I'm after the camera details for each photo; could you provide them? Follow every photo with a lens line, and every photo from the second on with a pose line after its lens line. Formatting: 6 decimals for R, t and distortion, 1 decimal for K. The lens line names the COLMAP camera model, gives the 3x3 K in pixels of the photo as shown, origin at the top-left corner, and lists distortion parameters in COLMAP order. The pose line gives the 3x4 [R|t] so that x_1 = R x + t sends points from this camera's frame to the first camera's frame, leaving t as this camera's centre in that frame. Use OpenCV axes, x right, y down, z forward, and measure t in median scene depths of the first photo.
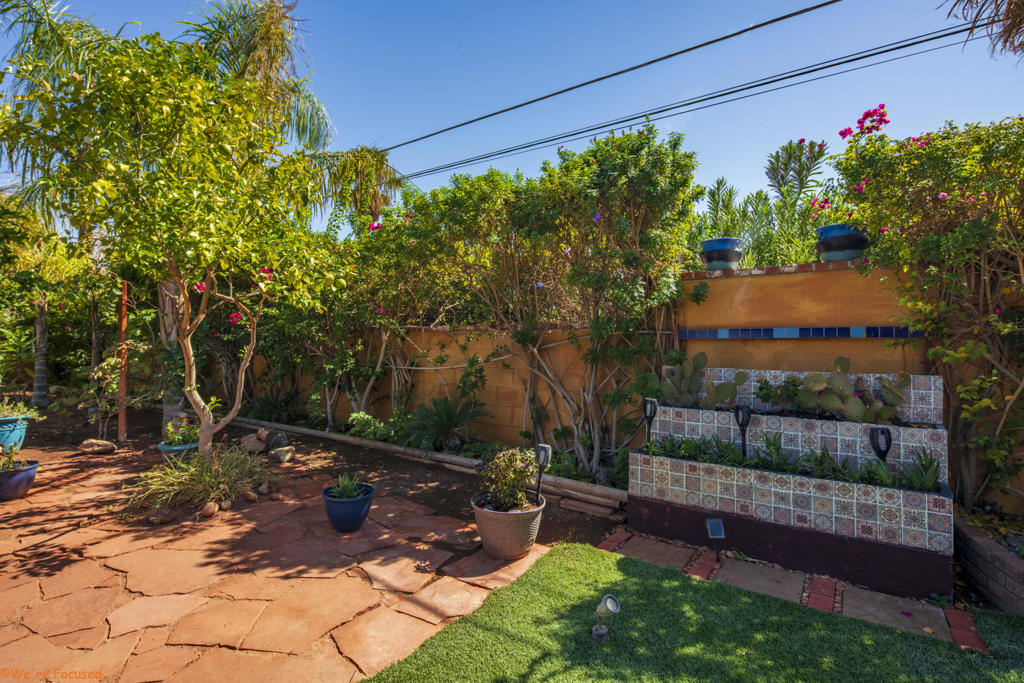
lens RADIAL K [[496.3, 0, 511.3], [0, 496.3, 340.7], [0, 0, 1]] dist [0.002998, -0.005328]
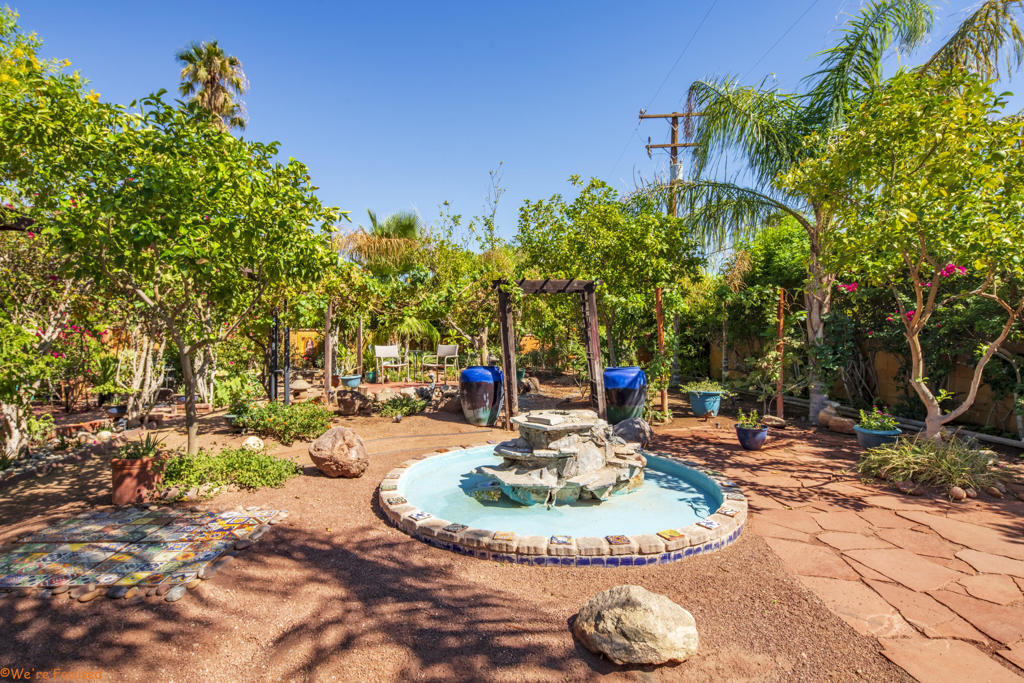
lens RADIAL K [[496.3, 0, 506.1], [0, 496.3, 336.7], [0, 0, 1]] dist [0.002998, -0.005328]
pose [[0.553806, 0.001847, -0.832644, -0.232577], [-0.005542, 0.999984, -0.001468, 0.005182], [0.832627, 0.005427, 0.553807, -0.375713]]
